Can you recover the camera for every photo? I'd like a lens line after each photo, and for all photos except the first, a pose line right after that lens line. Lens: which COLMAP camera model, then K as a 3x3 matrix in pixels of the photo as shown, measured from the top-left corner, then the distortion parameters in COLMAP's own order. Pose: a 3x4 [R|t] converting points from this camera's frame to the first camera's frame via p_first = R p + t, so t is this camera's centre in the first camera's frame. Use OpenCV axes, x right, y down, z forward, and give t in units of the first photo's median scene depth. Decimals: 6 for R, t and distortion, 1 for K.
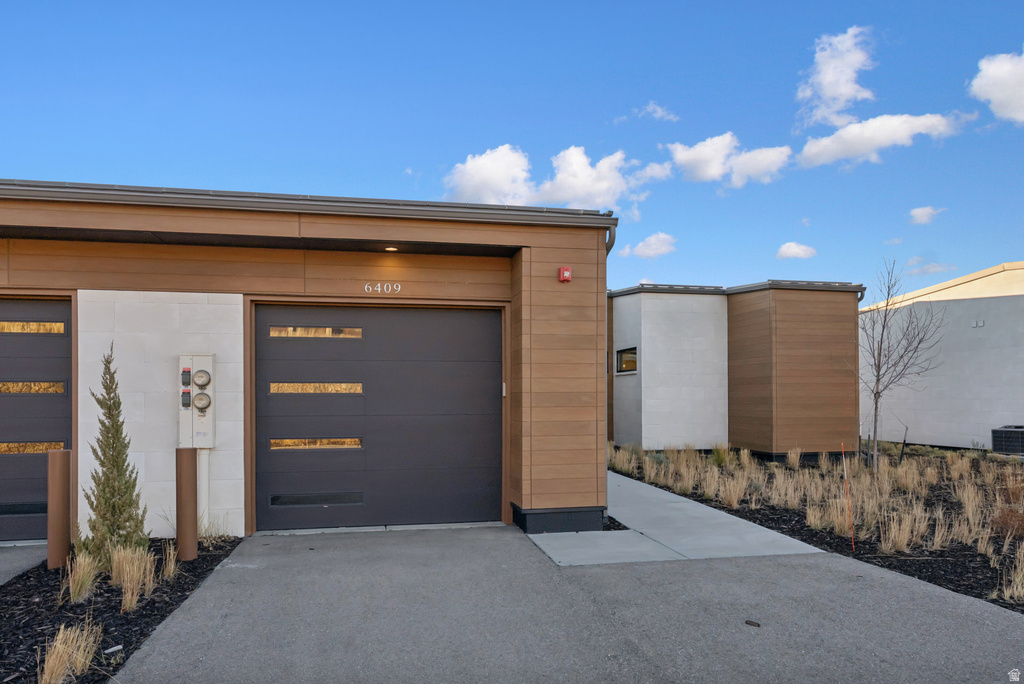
lens RADIAL K [[696.4, 0, 514.2], [0, 696.4, 394.6], [0, 0, 1]] dist [0.001601, 0.000271]
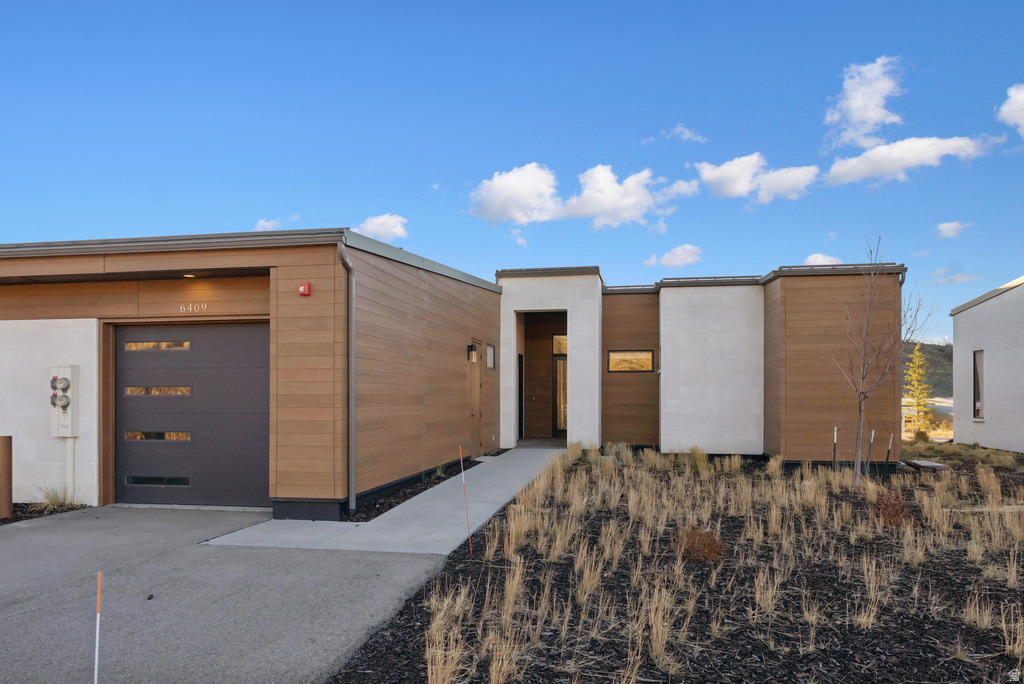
lens RADIAL K [[696.4, 0, 514.2], [0, 696.4, 394.6], [0, 0, 1]] dist [0.001601, 0.000271]
pose [[0.928410, 0.001023, -0.371556, 0.794370], [0.000165, 0.999995, 0.003166, -0.006979], [0.371558, -0.003001, 0.928405, 0.088088]]
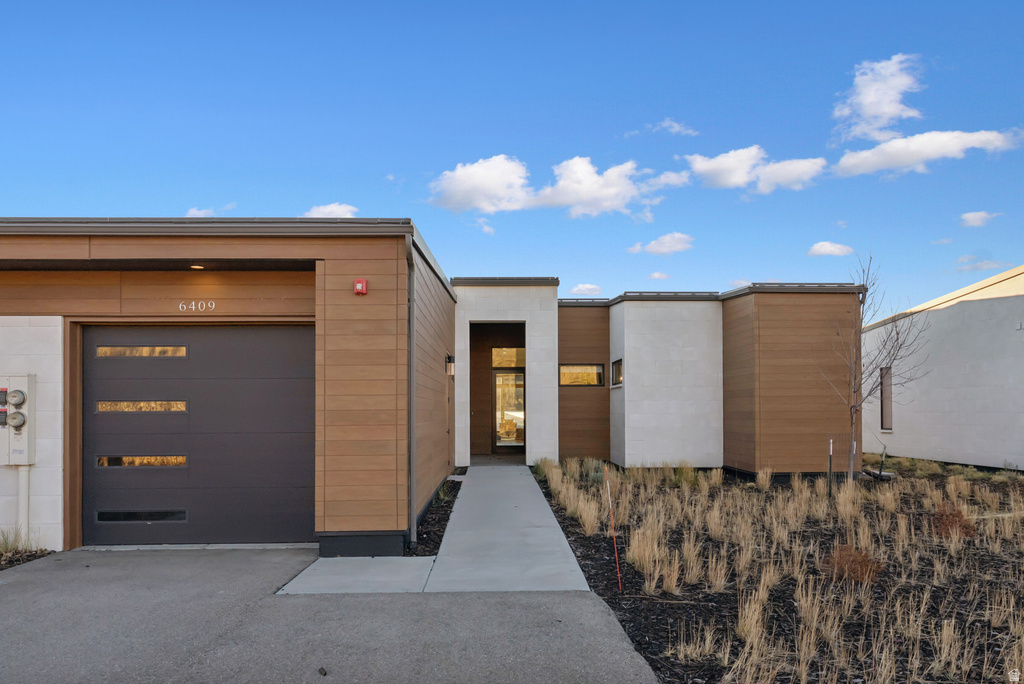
lens RADIAL K [[698.4, 0, 513.1], [0, 698.4, 400.6], [0, 0, 1]] dist [0.002659, -0.000251]
pose [[0.985527, -0.005359, -0.169433, 0.438834], [0.003825, 0.999949, -0.009378, -0.006355], [0.169474, 0.008594, 0.985497, 0.090089]]
